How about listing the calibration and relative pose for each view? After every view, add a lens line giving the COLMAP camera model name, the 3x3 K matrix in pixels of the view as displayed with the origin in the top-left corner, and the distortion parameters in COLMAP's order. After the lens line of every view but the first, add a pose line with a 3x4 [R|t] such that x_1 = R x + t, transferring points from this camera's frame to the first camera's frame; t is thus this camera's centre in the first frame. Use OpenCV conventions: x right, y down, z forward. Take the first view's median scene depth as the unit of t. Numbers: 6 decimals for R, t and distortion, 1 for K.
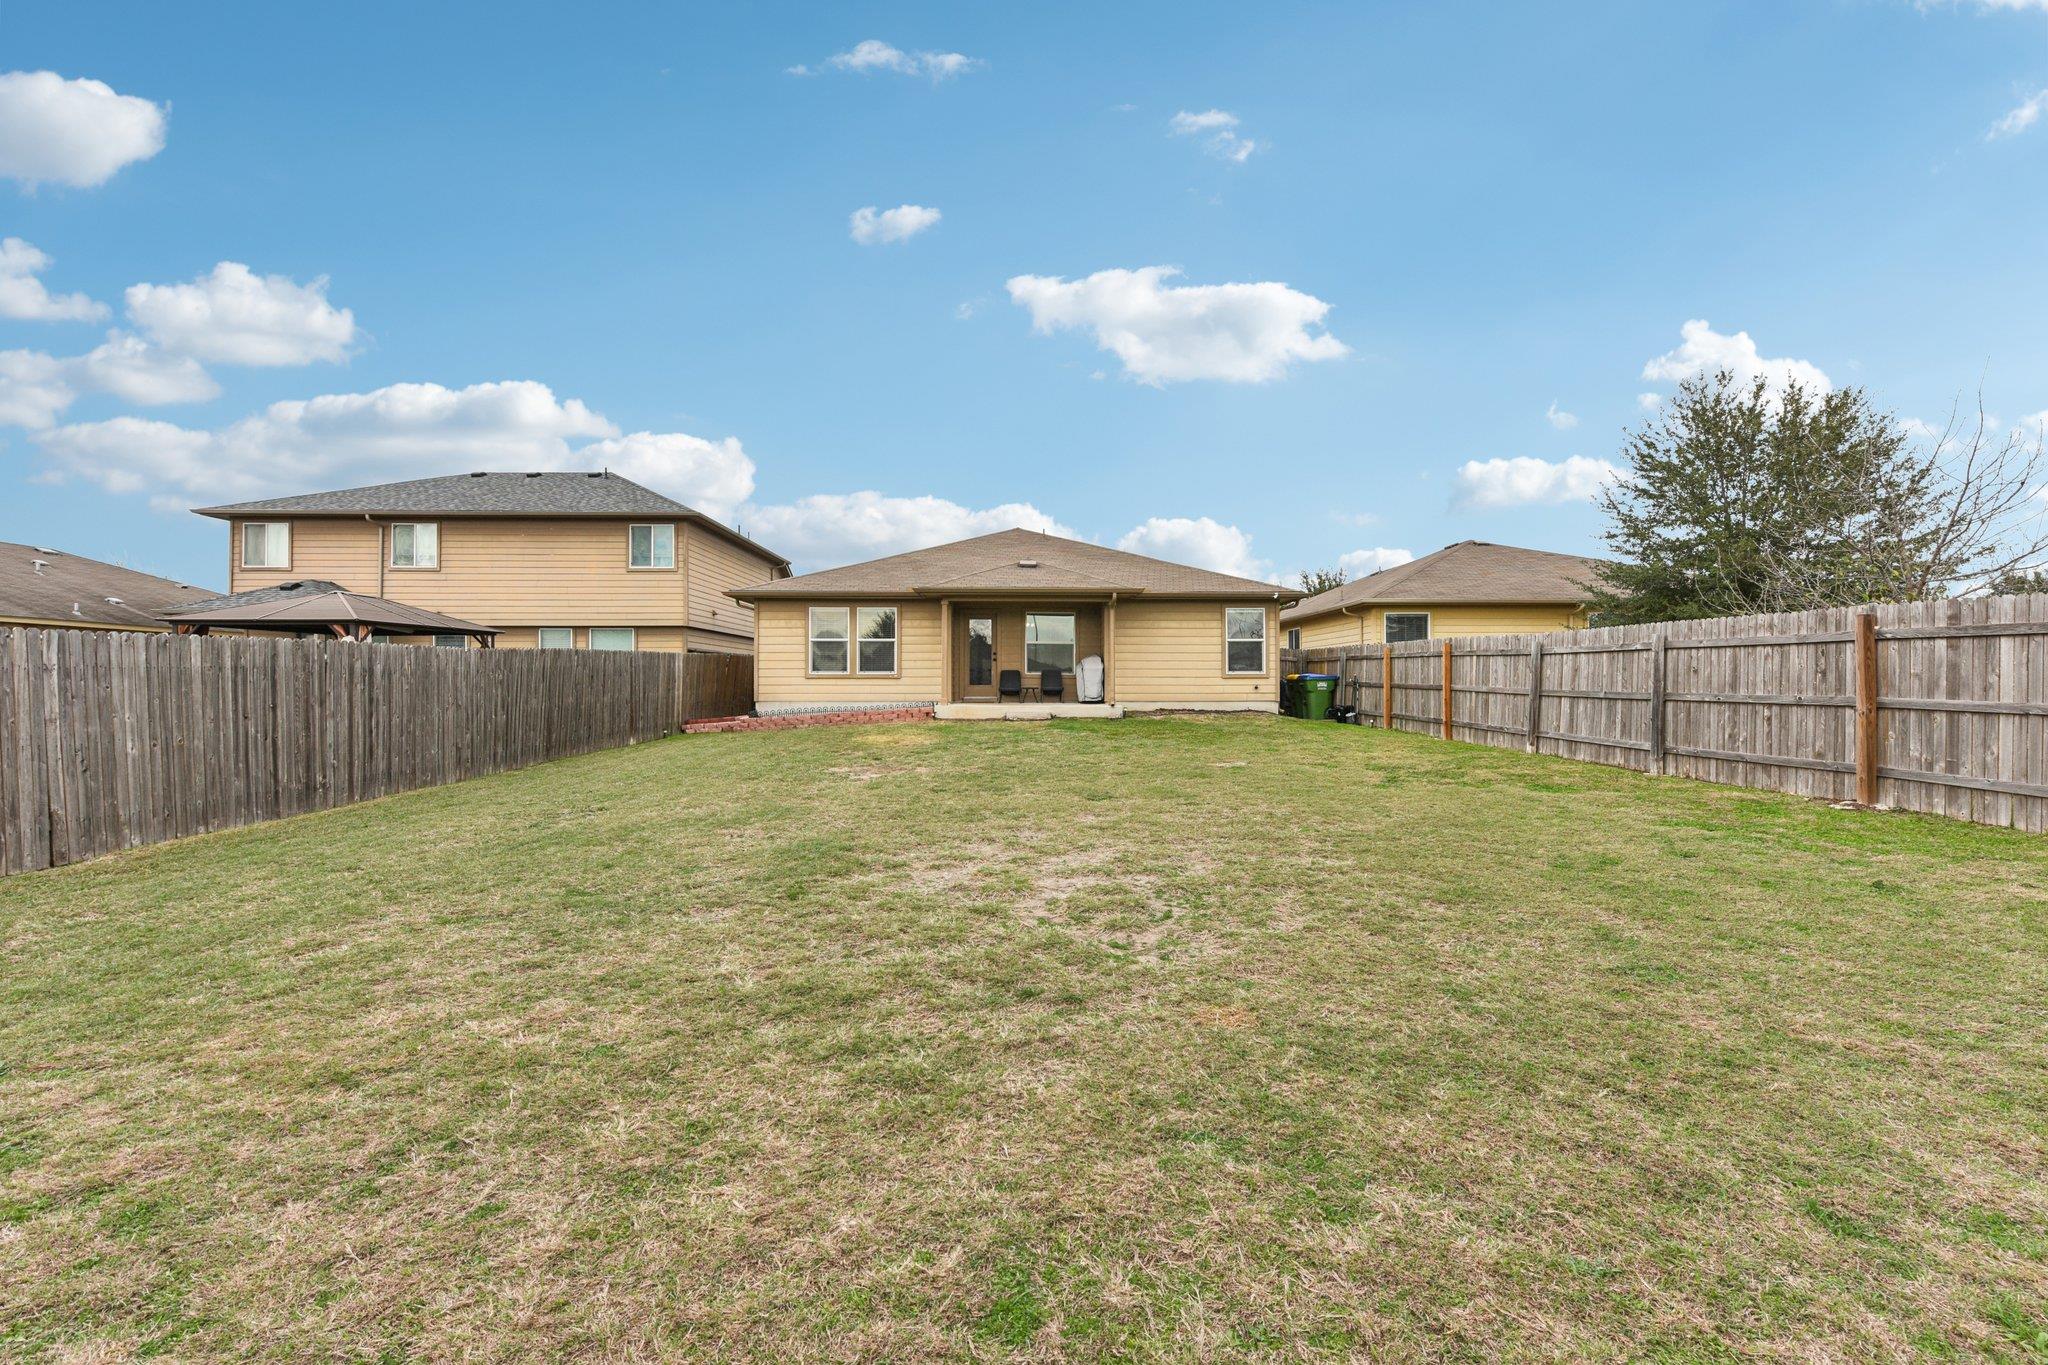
lens RADIAL K [[810.1, 0, 1036.0], [0, 810.1, 653.7], [0, 0, 1]] dist [0.006507, -0.003824]
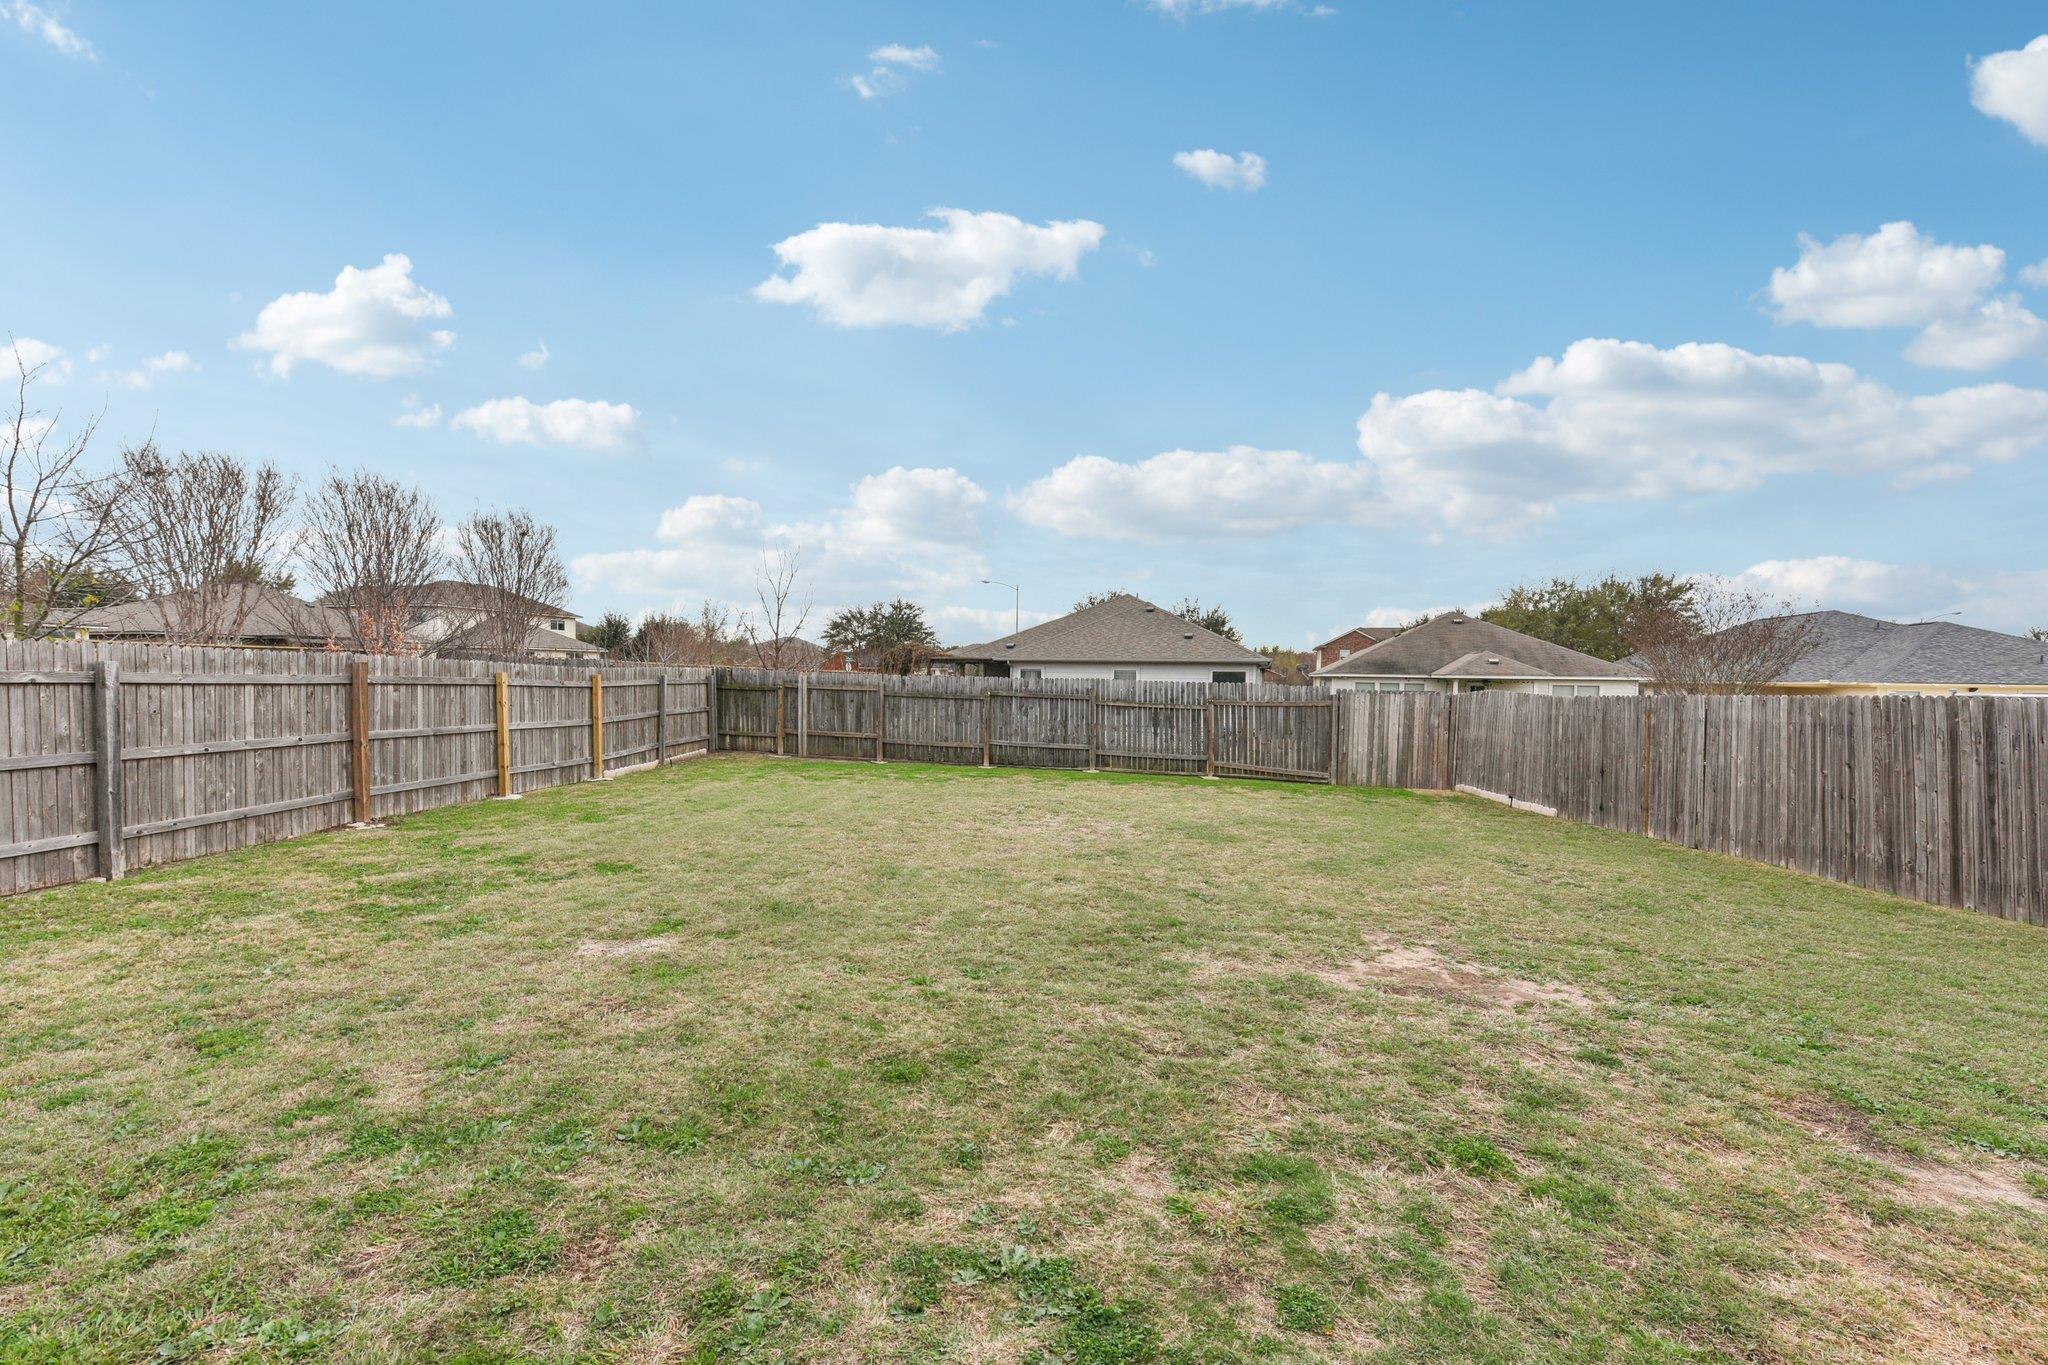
lens RADIAL K [[818.3, 0, 1045.0], [0, 818.3, 701.8], [0, 0, 1]] dist [0.008908, -0.000479]
pose [[-0.999769, -0.011431, 0.018188, 0.004196], [-0.011535, 0.999917, -0.005663, 0.001662], [-0.018122, -0.005872, -0.999819, 0.875652]]
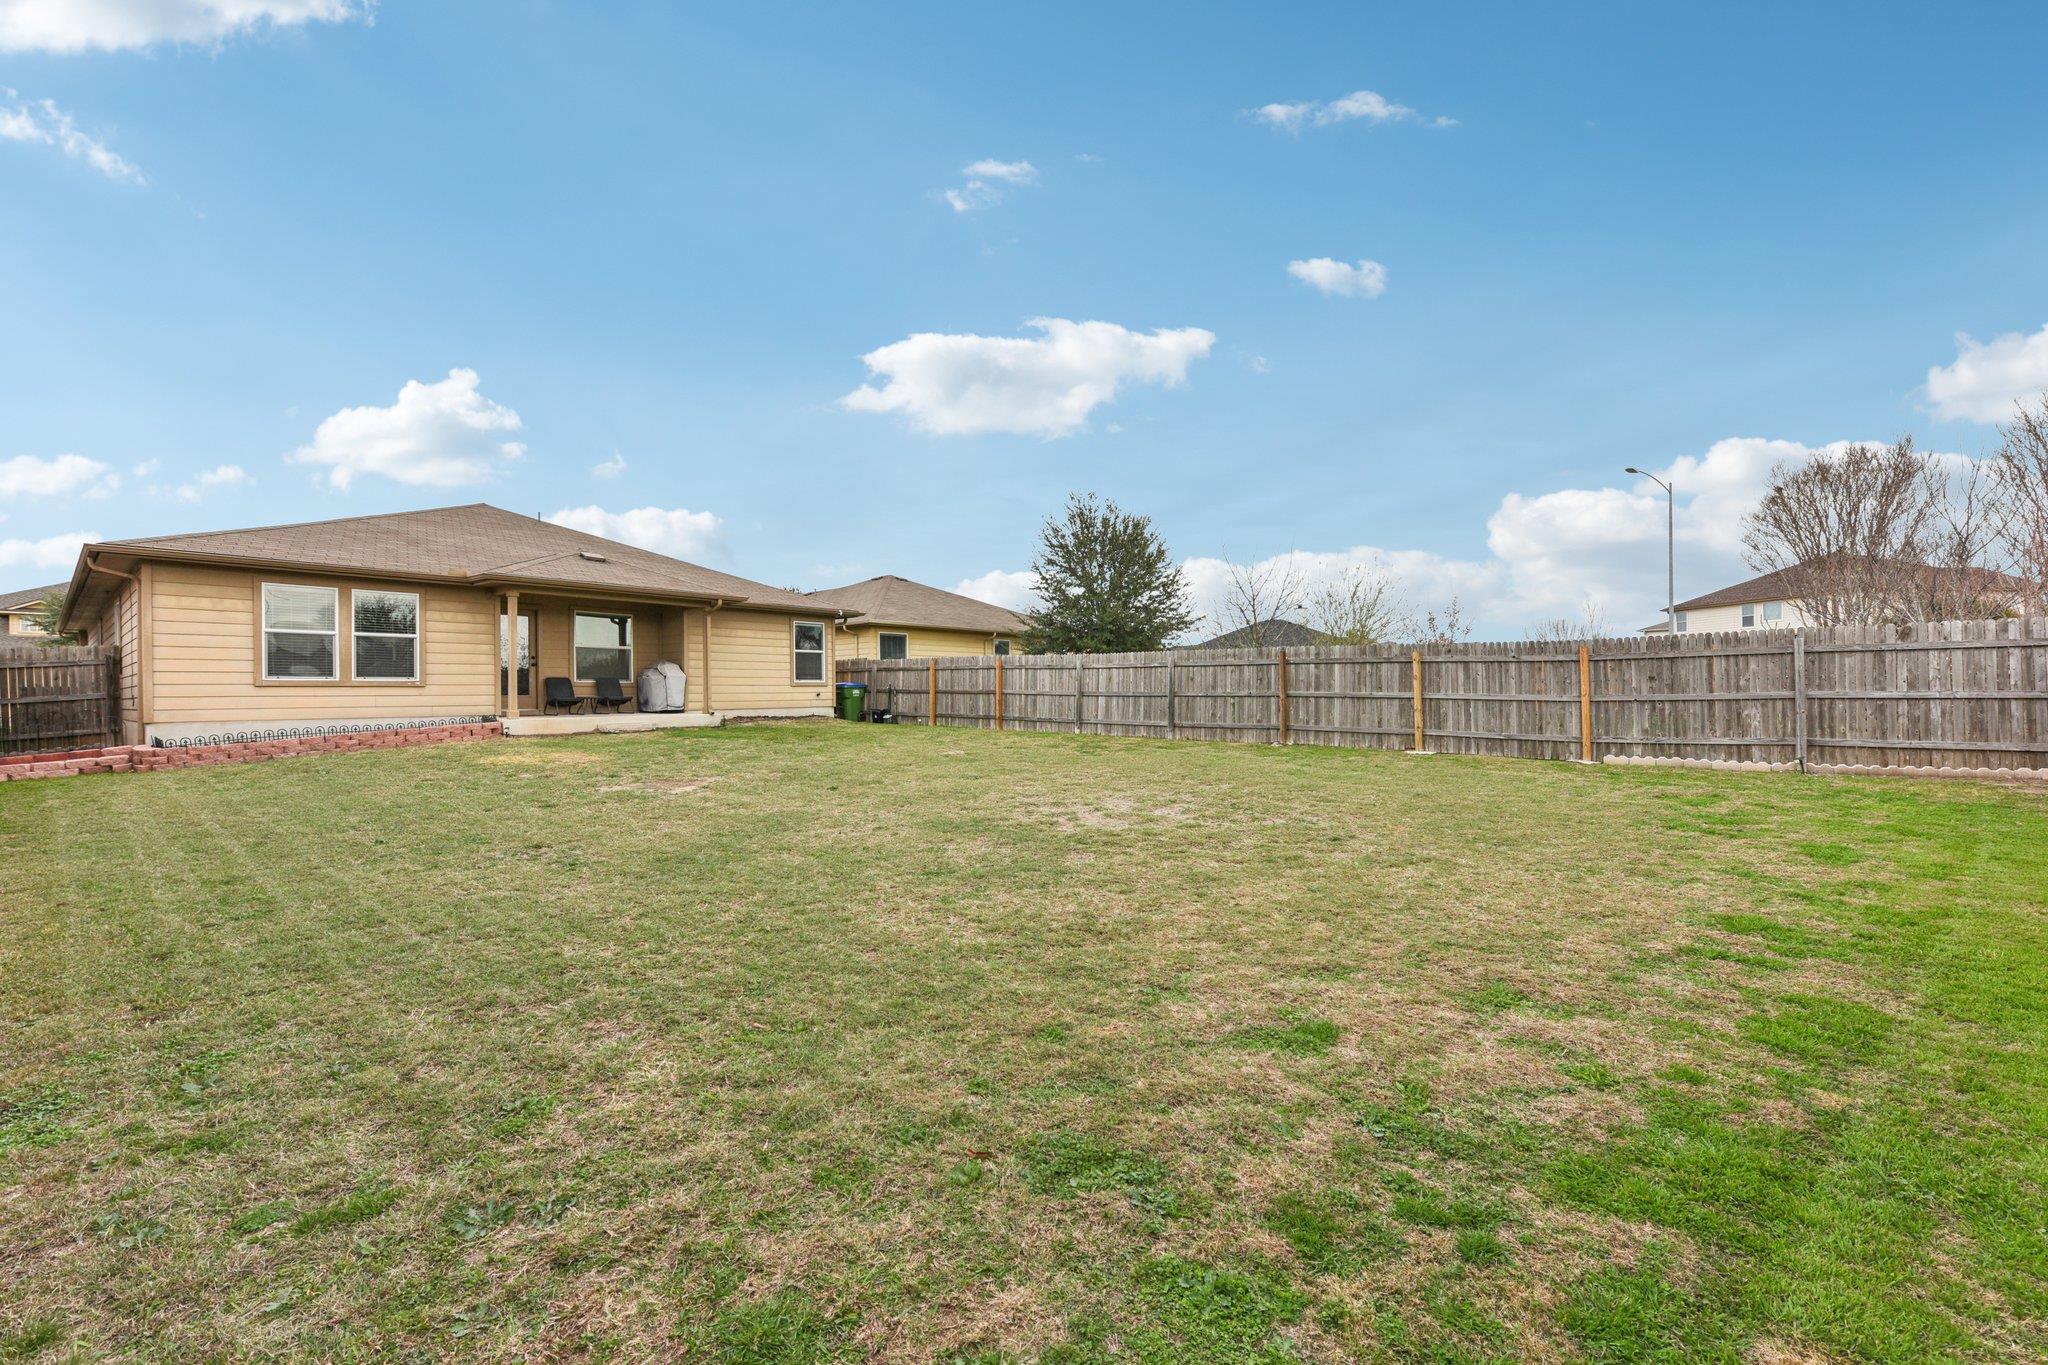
lens RADIAL K [[793.1, 0, 1044.5], [0, 793.1, 682.1], [0, 0, 1]] dist [0.000338, -0.000086]
pose [[0.643831, 0.003560, 0.765160, -0.368282], [-0.018116, 0.999780, 0.010591, 0.007658], [-0.764953, -0.020681, 0.643754, 0.065886]]
